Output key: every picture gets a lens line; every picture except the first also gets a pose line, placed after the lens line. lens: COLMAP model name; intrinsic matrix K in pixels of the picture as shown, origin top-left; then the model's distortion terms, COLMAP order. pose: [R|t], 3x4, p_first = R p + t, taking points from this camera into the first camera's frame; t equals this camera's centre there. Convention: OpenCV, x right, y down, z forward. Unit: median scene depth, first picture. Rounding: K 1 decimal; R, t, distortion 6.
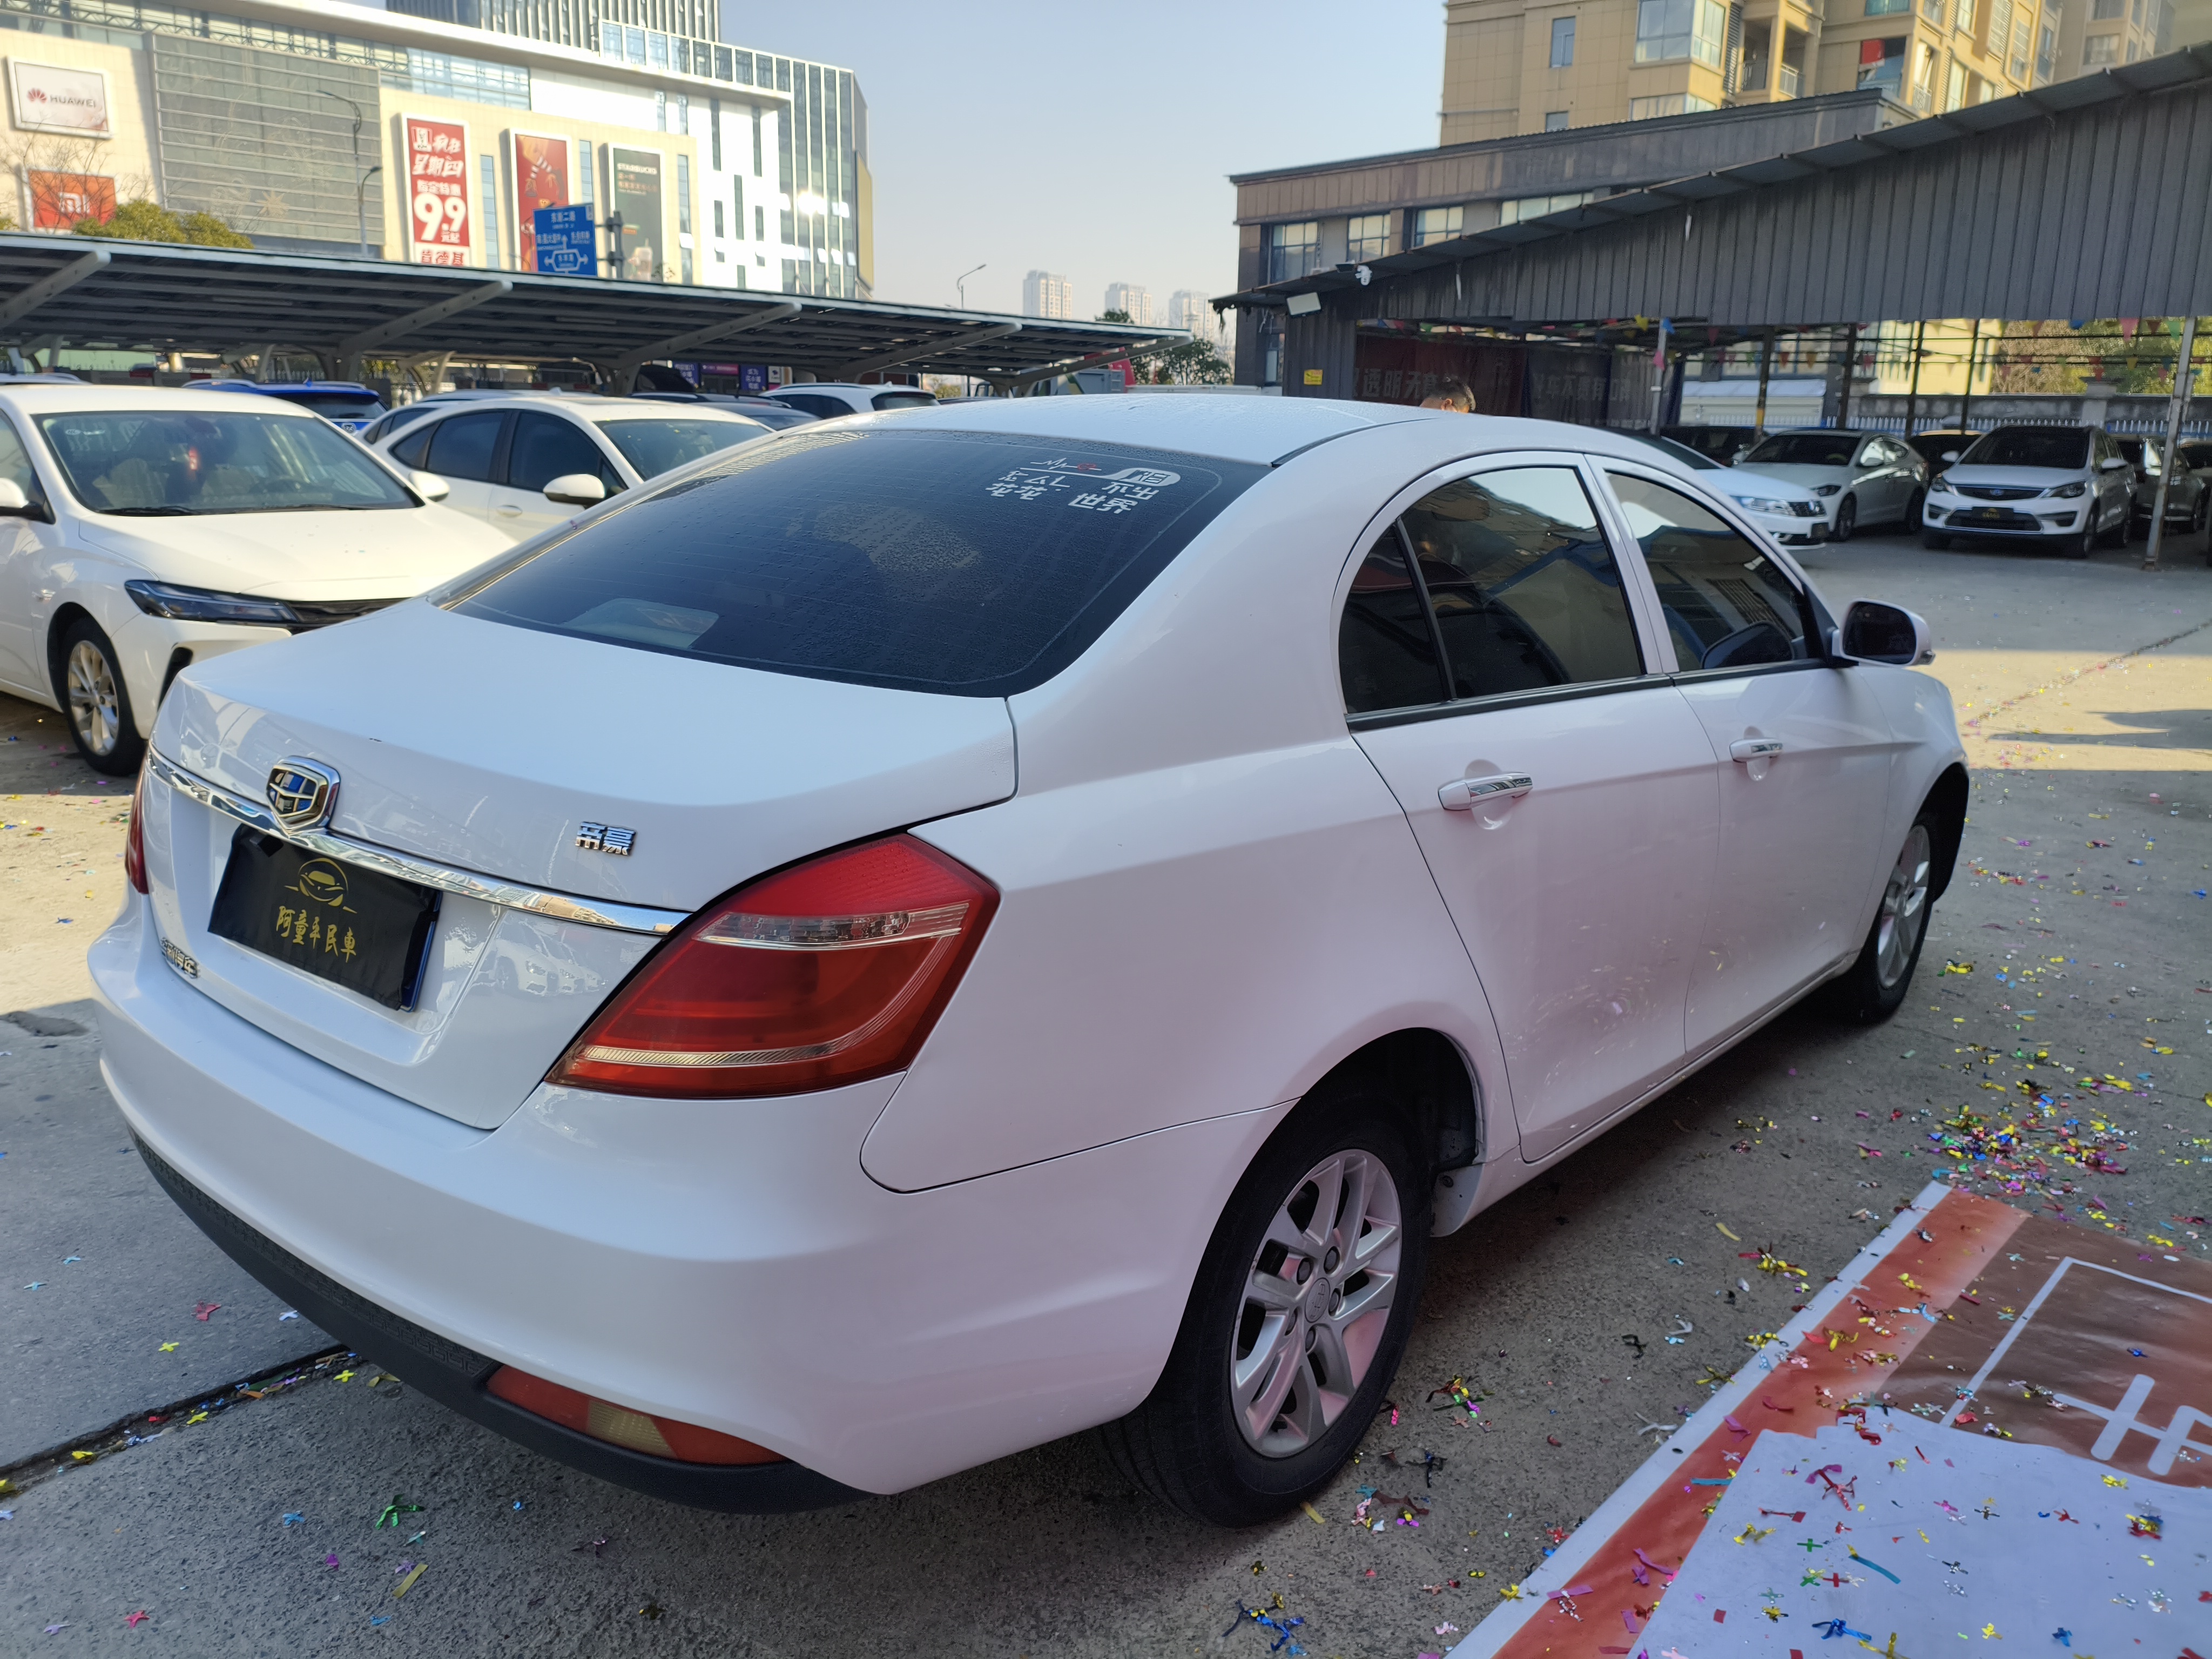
lens RADIAL K [[1696.9, 0, 1106.0], [0, 1696.9, 829.5], [0, 0, 1]] dist [-0.008907, -0.001955]
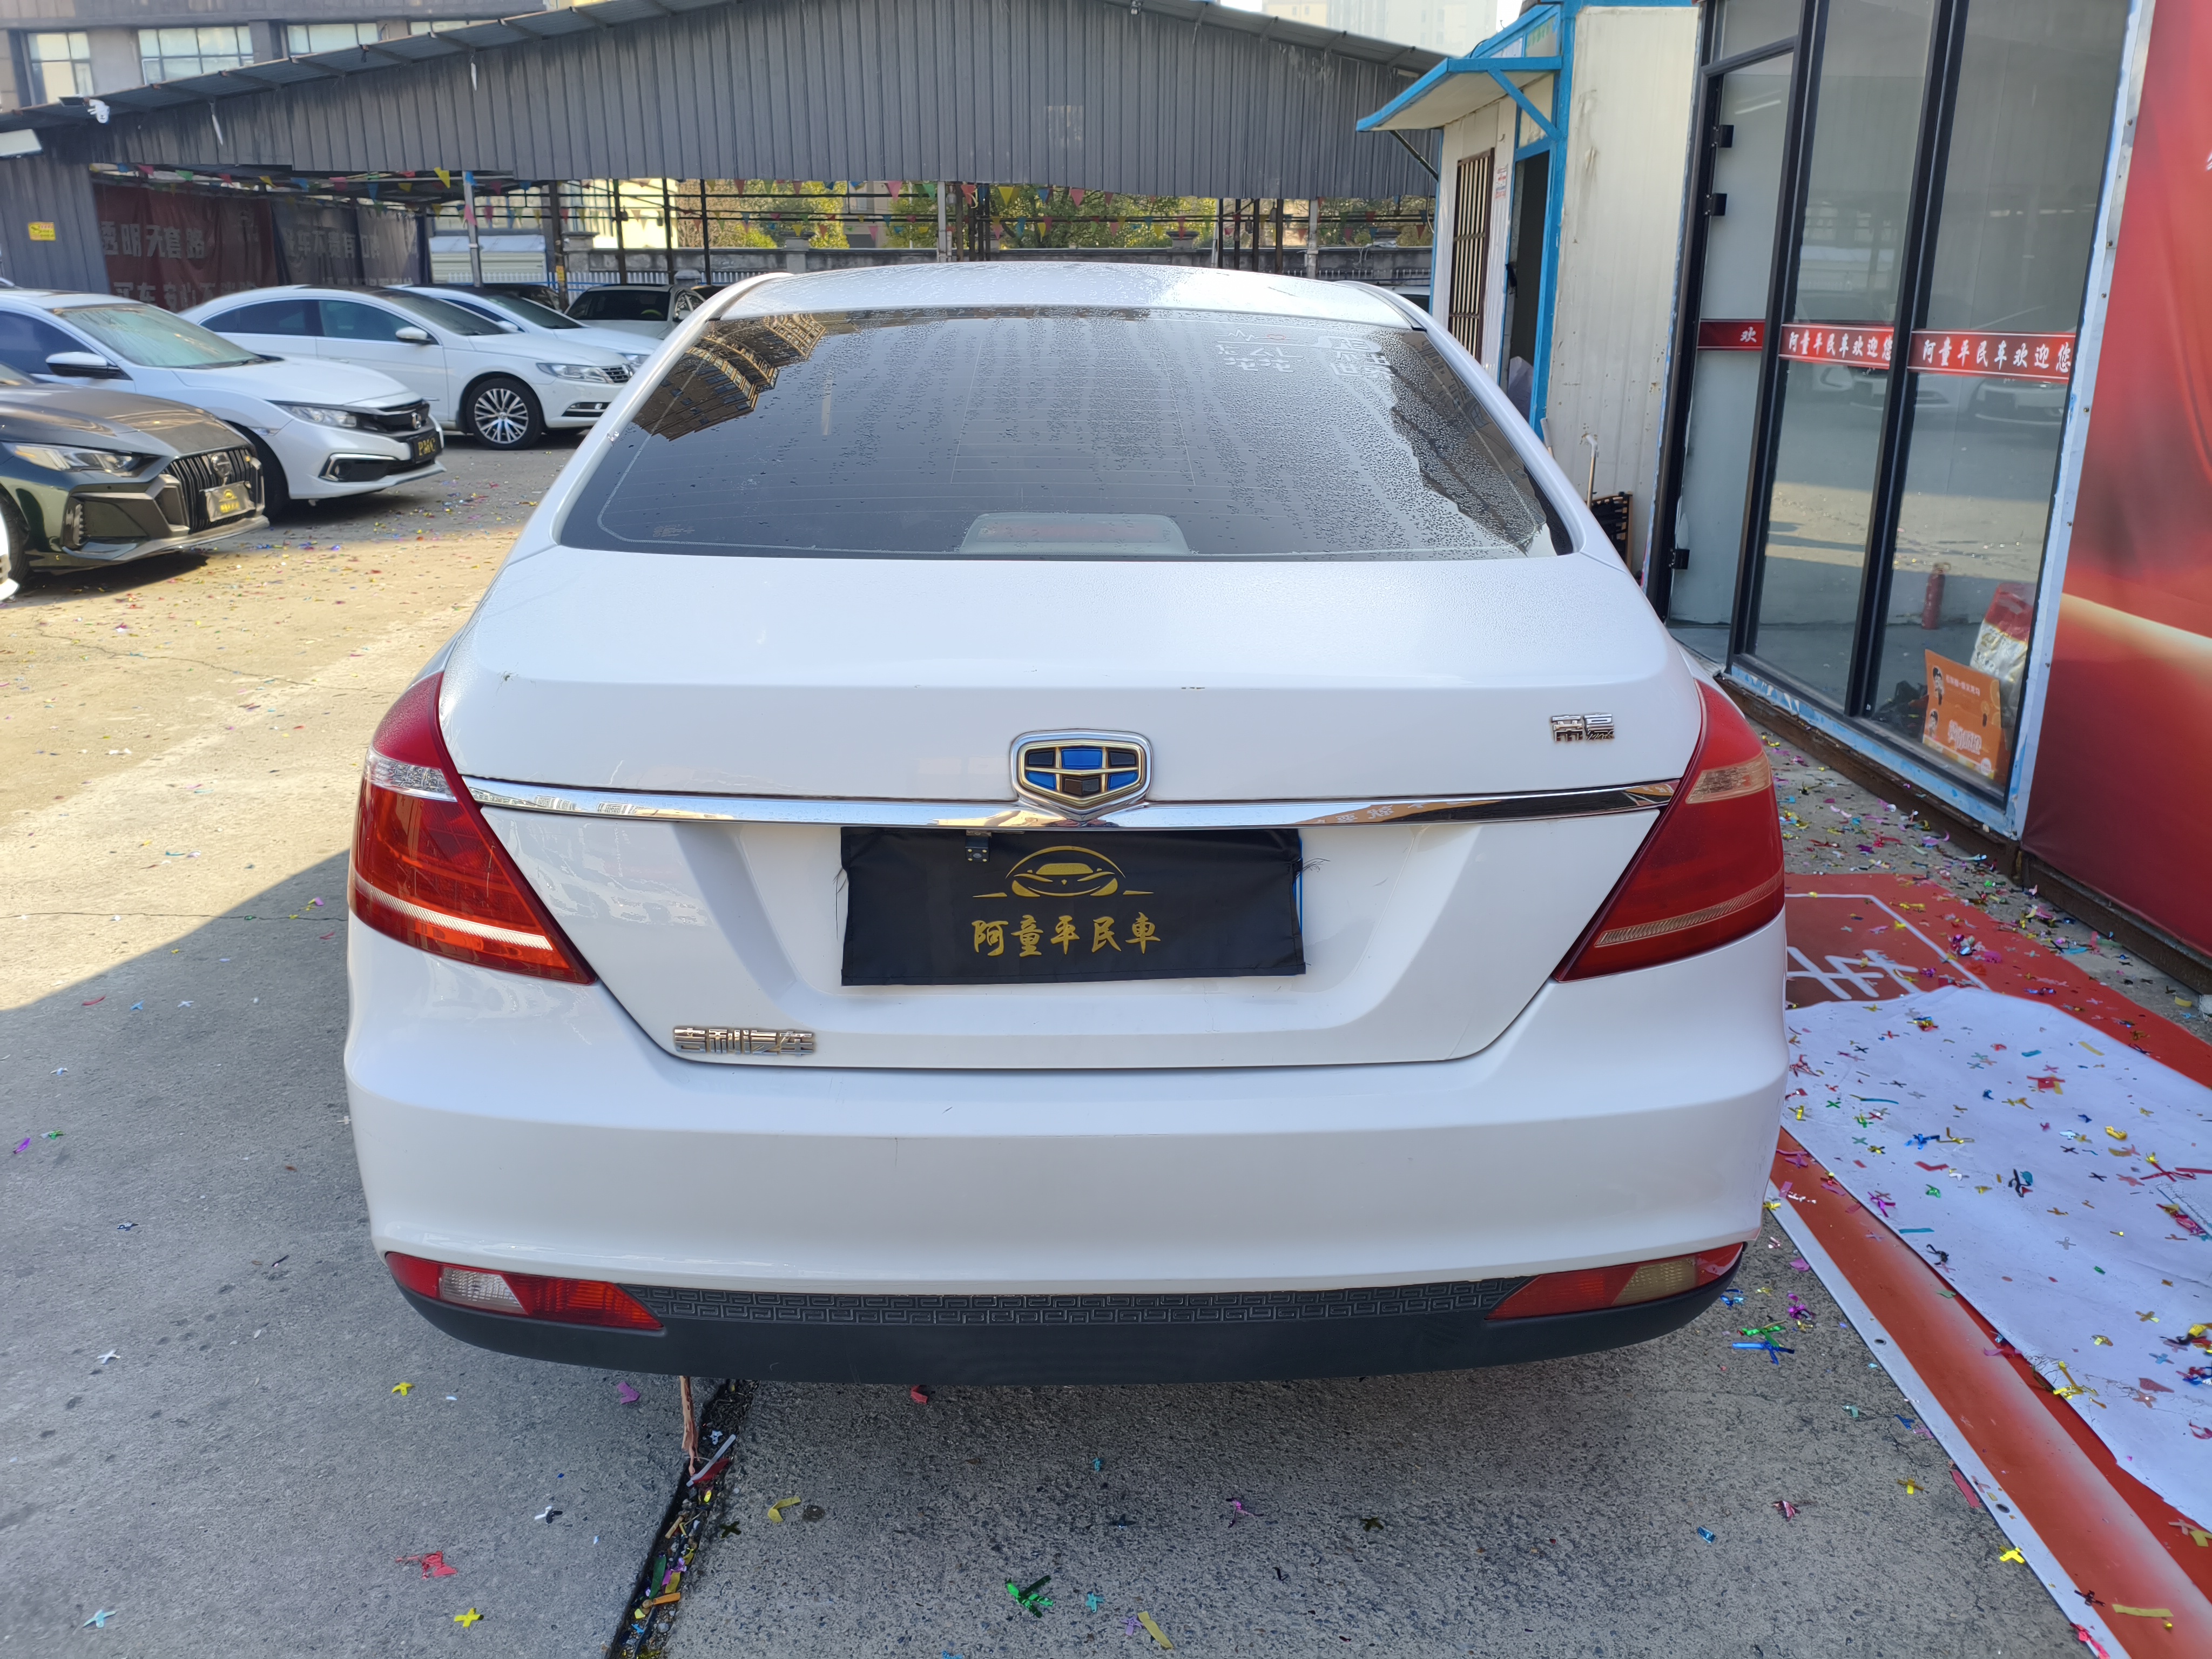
lens RADIAL K [[1700.5, 0, 1101.8], [0, 1700.5, 797.5], [0, 0, 1]] dist [0.010839, -0.029626]
pose [[0.747586, -0.205149, 0.631687, -0.080480], [0.166799, 0.978610, 0.120414, -0.008558], [-0.642878, 0.015345, 0.765815, 0.028852]]
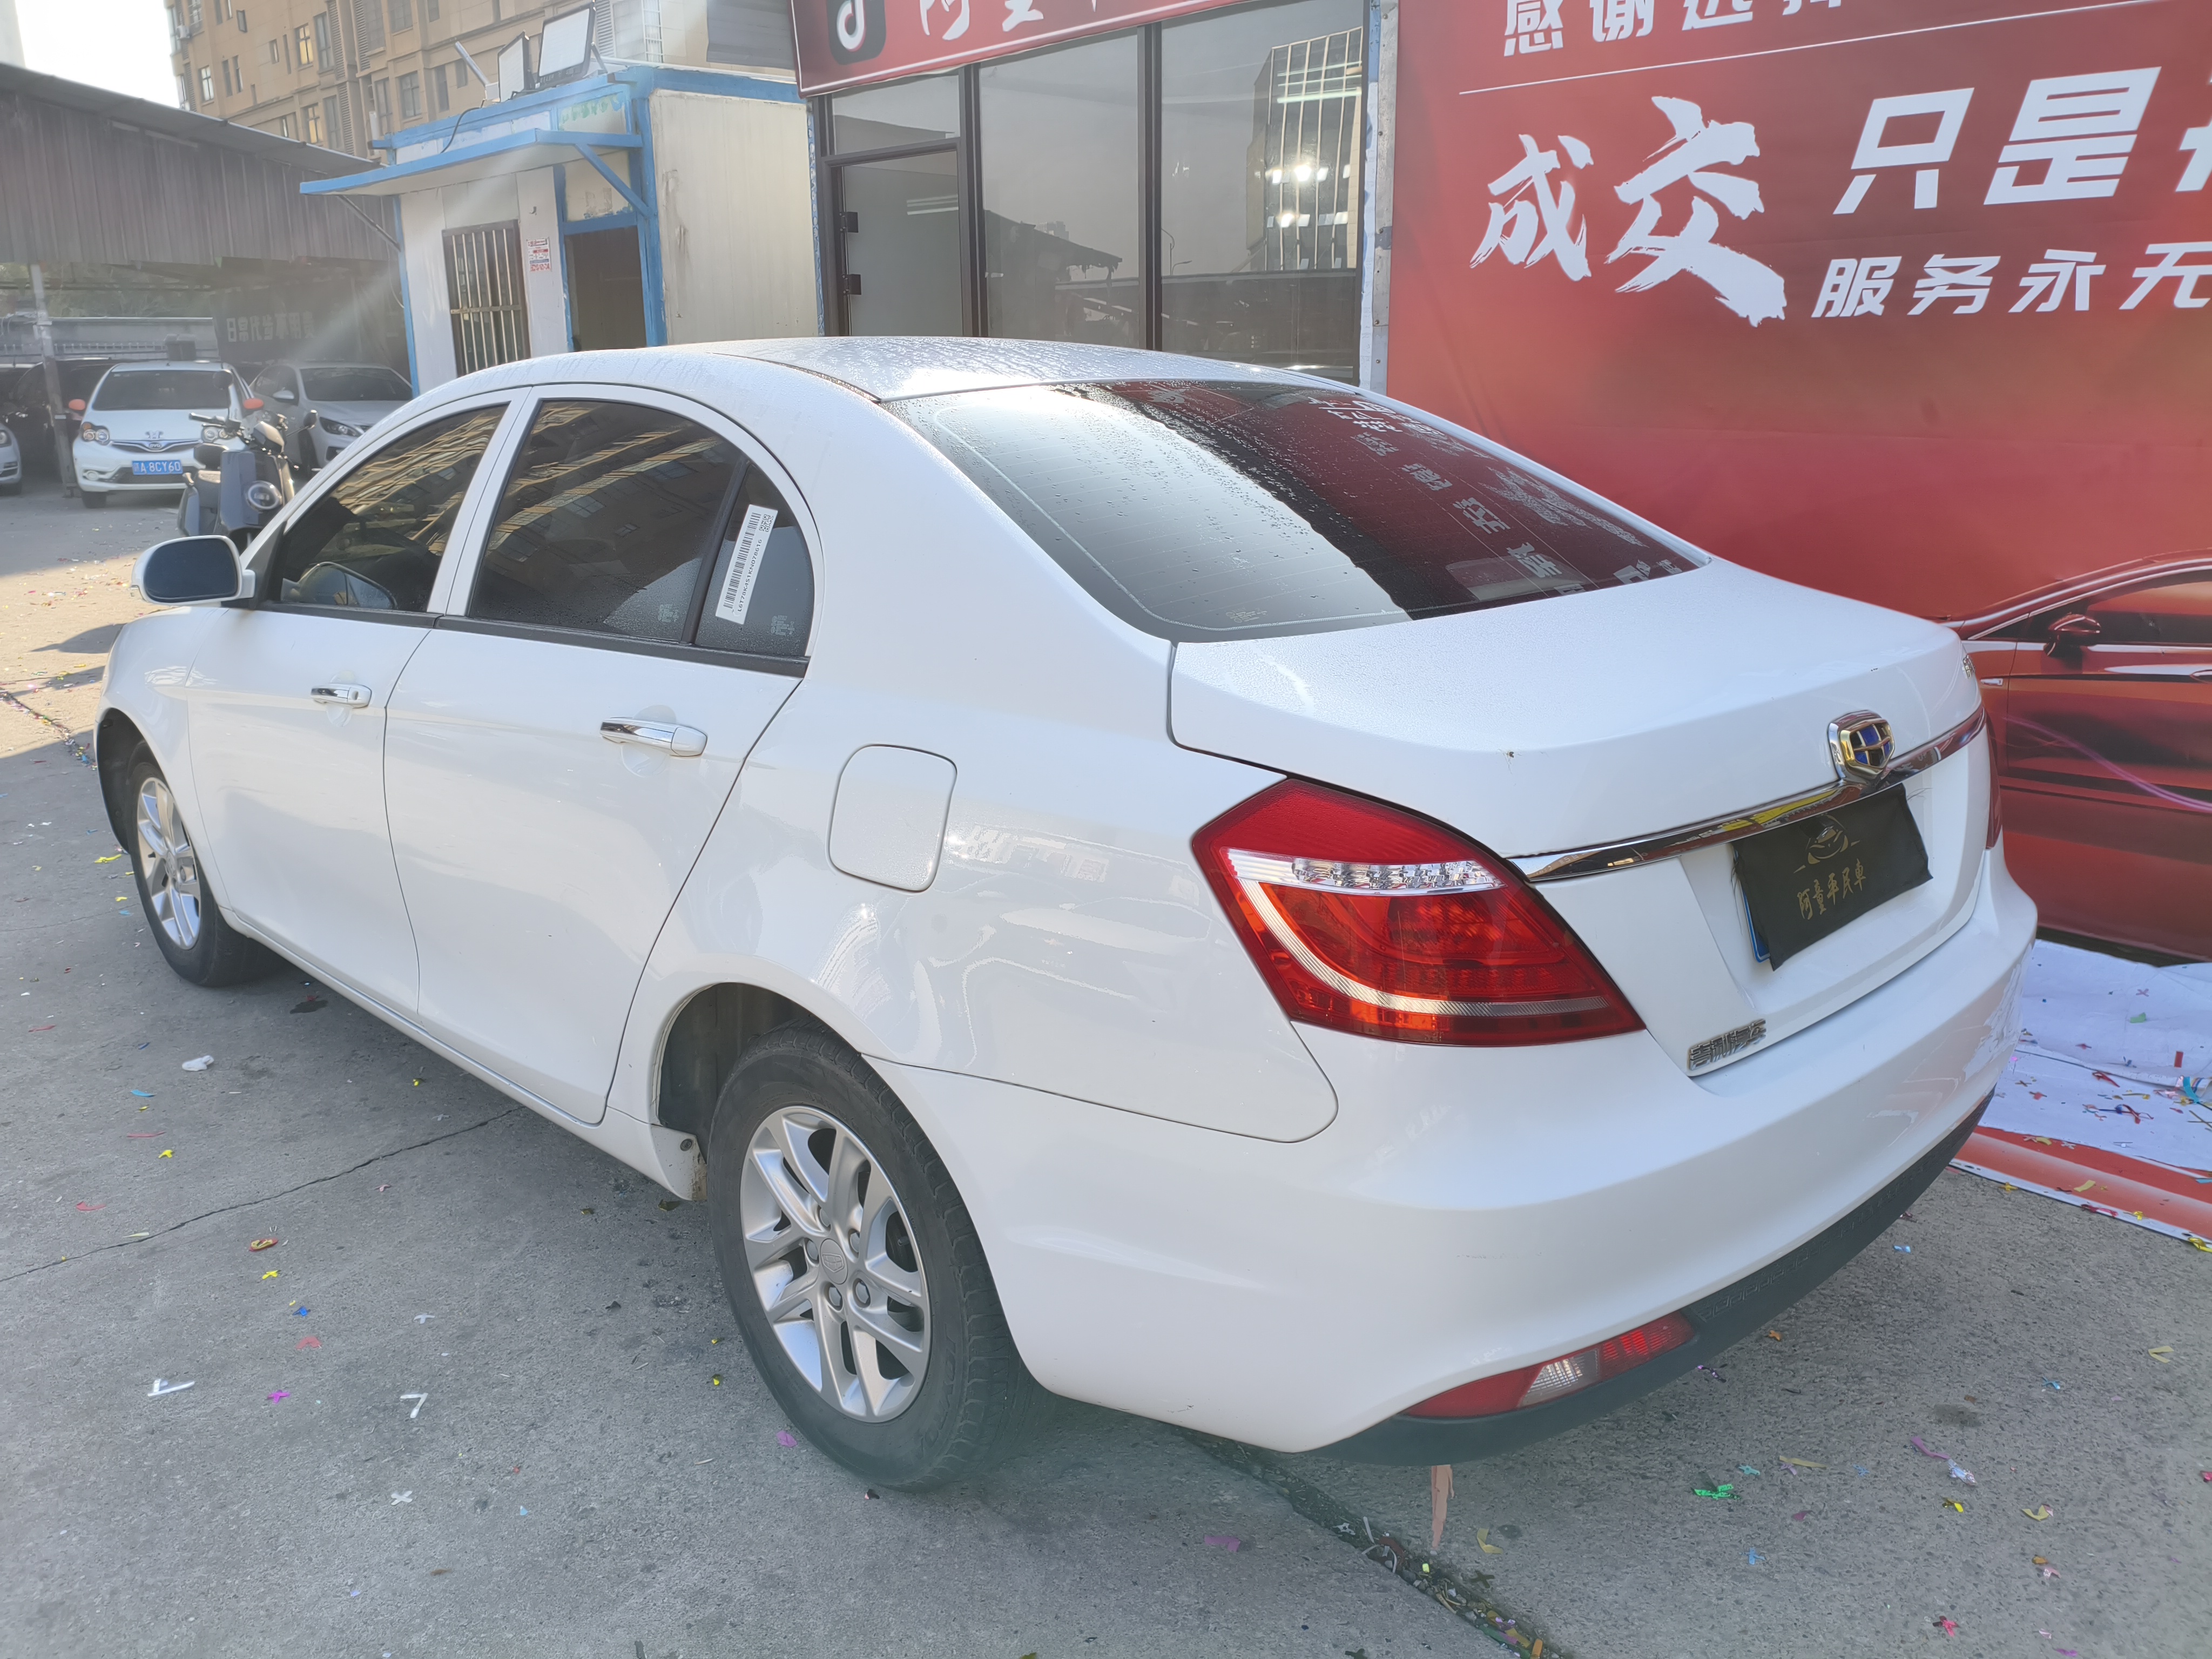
lens RADIAL K [[1696.9, 0, 1106.0], [0, 1696.9, 829.5], [0, 0, 1]] dist [-0.008907, -0.001955]
pose [[0.103531, -0.281261, 0.954030, -0.121072], [0.239122, 0.938091, 0.250612, -0.027083], [-0.965454, 0.202184, 0.164377, 0.103309]]
